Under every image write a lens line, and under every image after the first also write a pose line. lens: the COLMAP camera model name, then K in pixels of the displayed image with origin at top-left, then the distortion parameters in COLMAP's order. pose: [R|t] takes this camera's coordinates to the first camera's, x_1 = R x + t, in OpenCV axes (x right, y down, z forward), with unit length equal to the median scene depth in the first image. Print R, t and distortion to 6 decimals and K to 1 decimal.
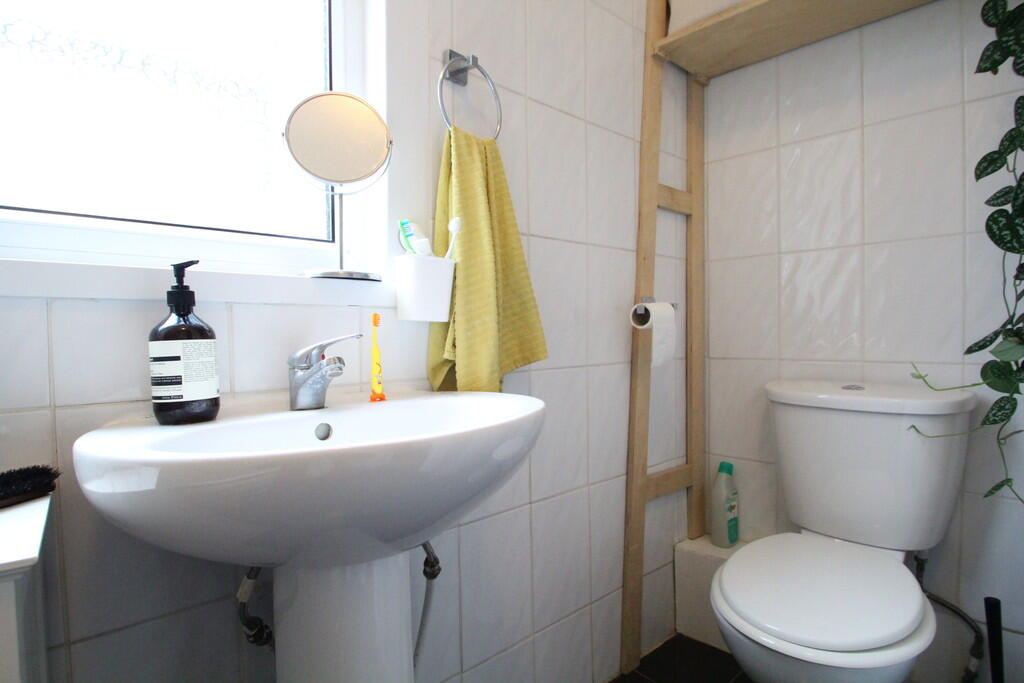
lens RADIAL K [[517.3, 0, 512.0], [0, 517.3, 341.5], [0, 0, 1]] dist [-0.047760, 0.000233]
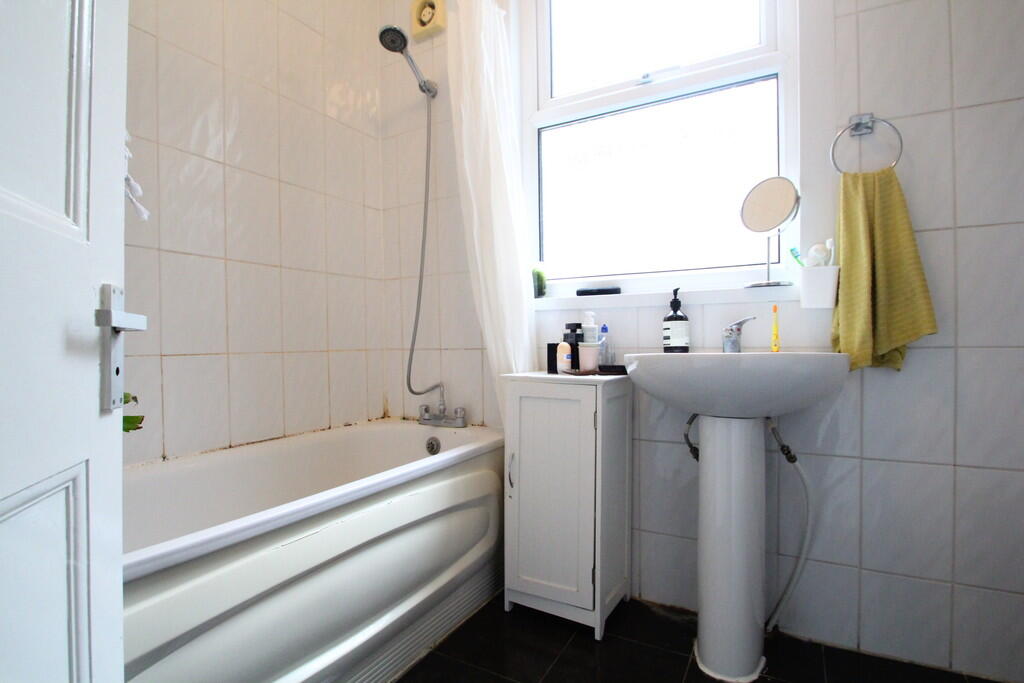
lens RADIAL K [[517.3, 0, 512.0], [0, 517.3, 341.5], [0, 0, 1]] dist [-0.047760, 0.000233]
pose [[0.328392, 0.005502, -0.944526, 1.345171], [-0.008998, 0.999956, 0.002697, 0.089262], [0.944499, 0.007613, 0.328427, -0.505138]]
